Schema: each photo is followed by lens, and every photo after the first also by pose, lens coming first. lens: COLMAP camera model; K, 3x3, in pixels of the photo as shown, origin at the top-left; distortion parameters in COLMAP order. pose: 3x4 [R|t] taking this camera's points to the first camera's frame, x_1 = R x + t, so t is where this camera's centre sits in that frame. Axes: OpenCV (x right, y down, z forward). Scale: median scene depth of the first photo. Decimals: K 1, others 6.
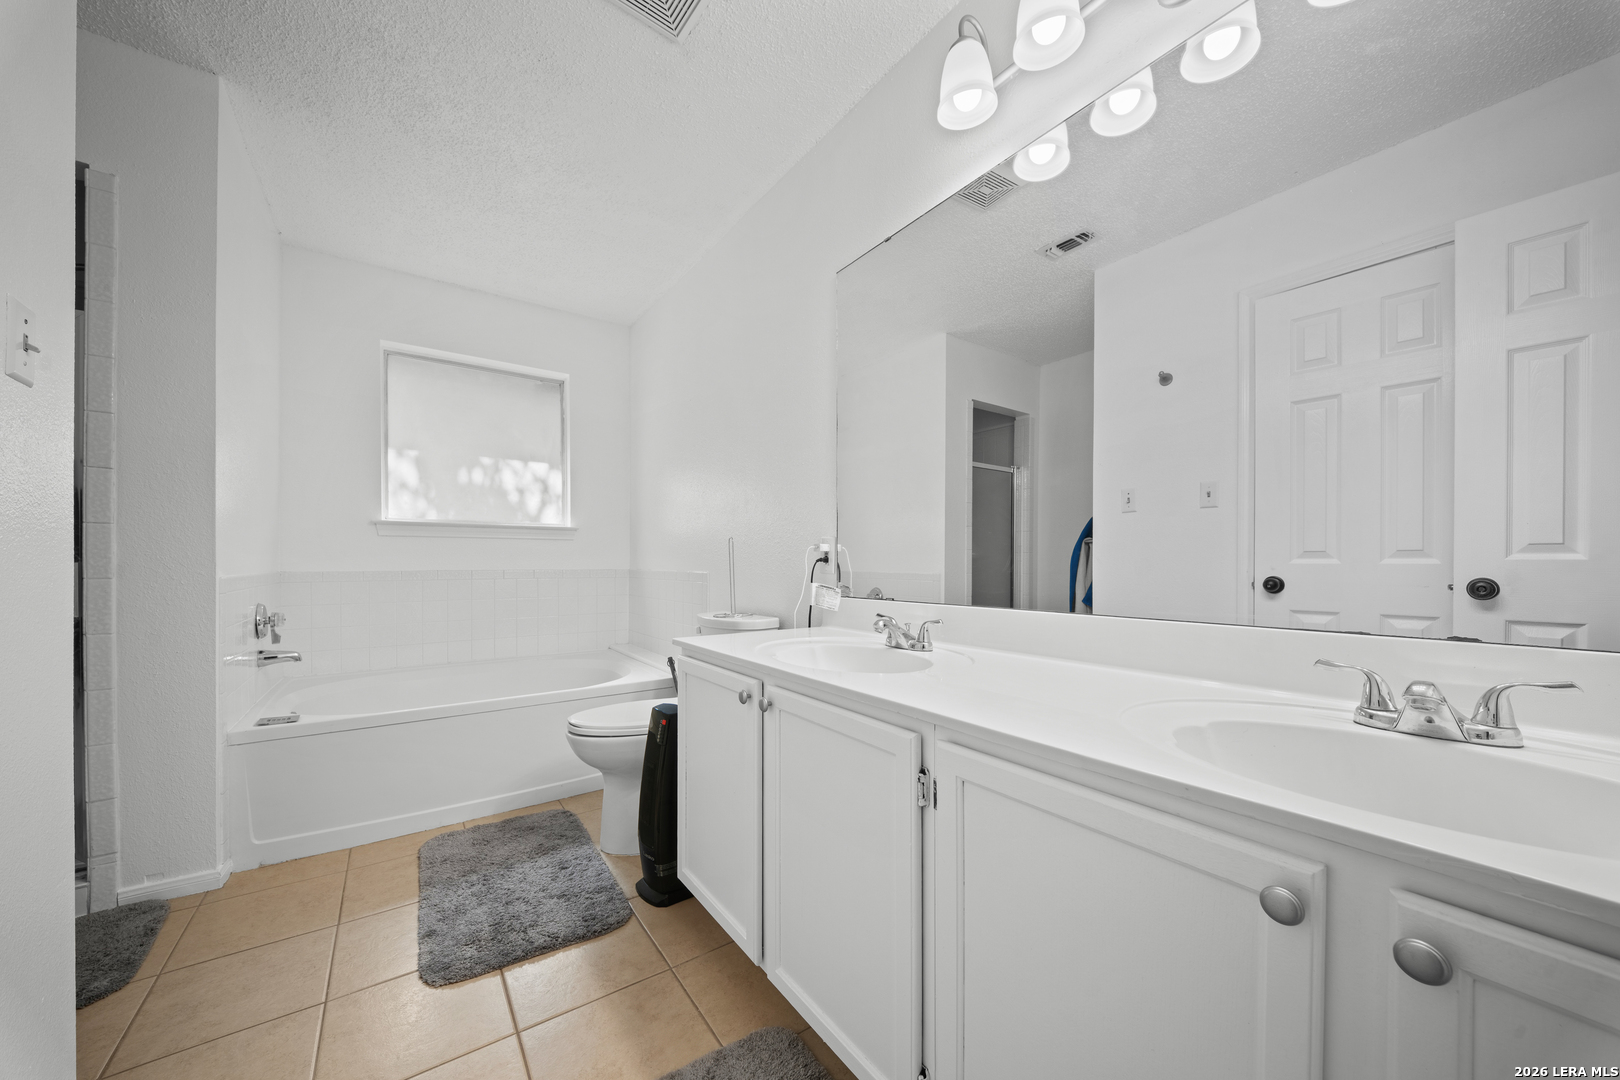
lens RADIAL K [[566.4, 0, 801.2], [0, 566.4, 563.2], [0, 0, 1]] dist [-0.004376, -0.001437]
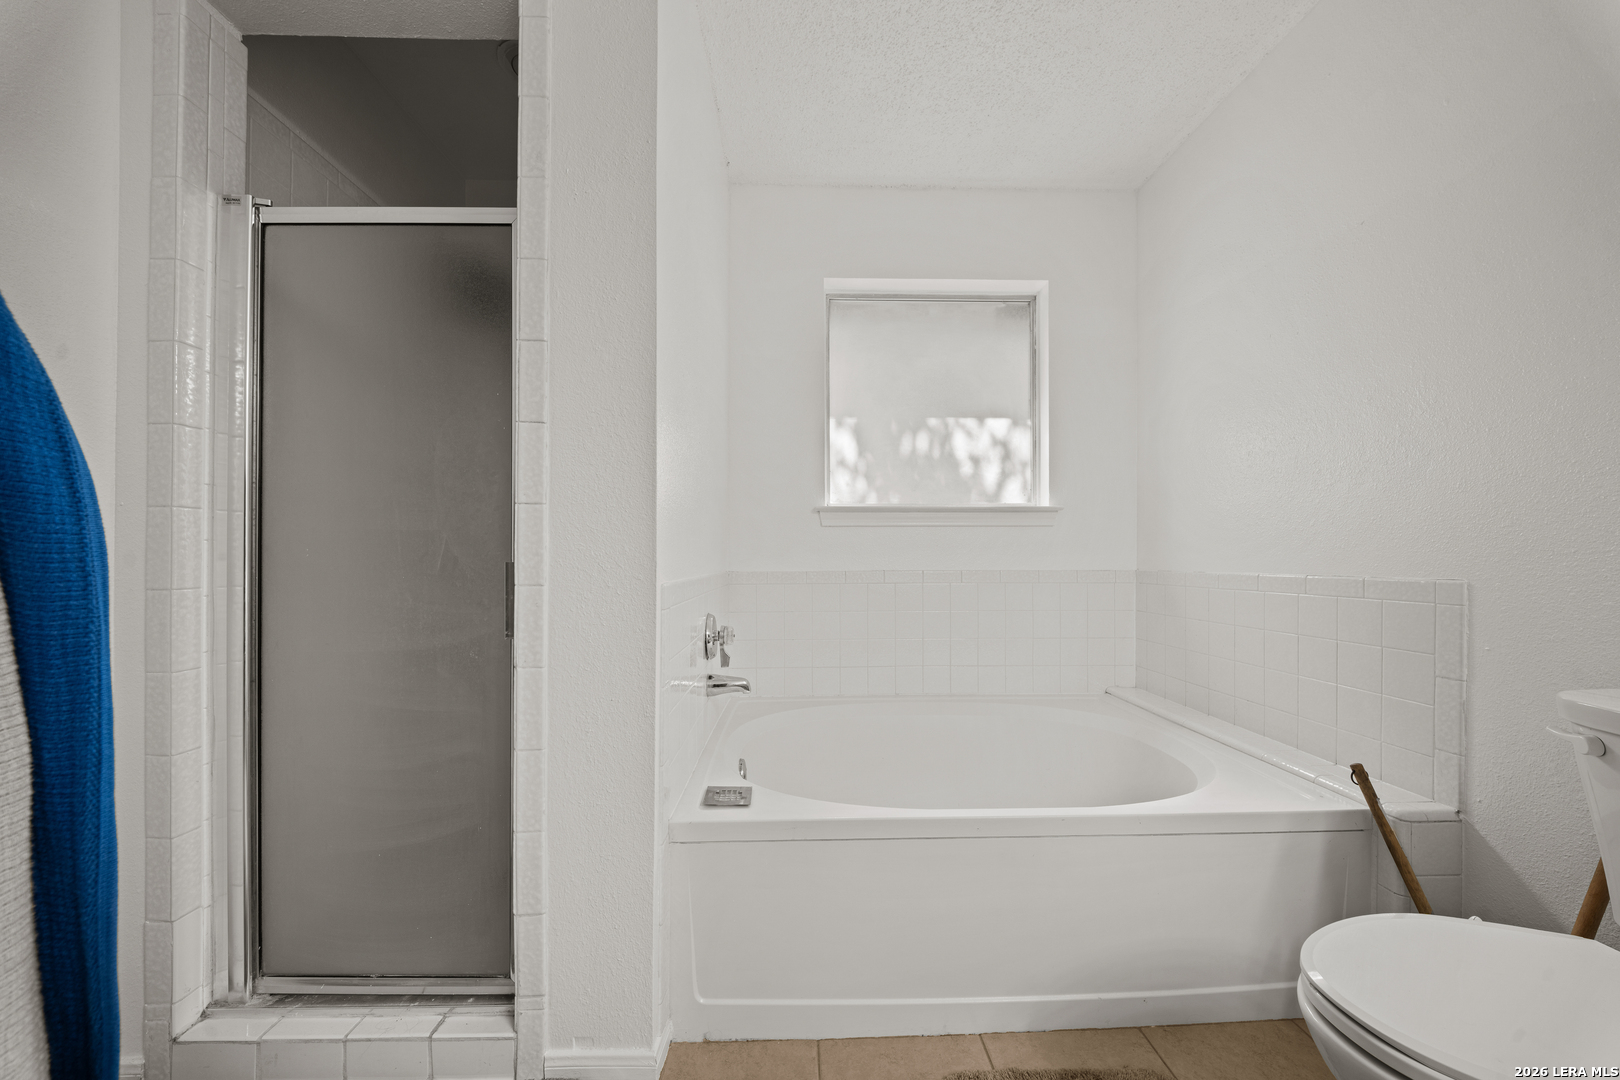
lens RADIAL K [[566.4, 0, 810.1], [0, 566.4, 547.3], [0, 0, 1]] dist [-0.004376, -0.001437]
pose [[0.825314, -0.005437, -0.564647, -0.306107], [-0.002285, 0.999913, -0.012968, -0.005590], [0.564669, 0.011993, 0.825230, 0.326642]]
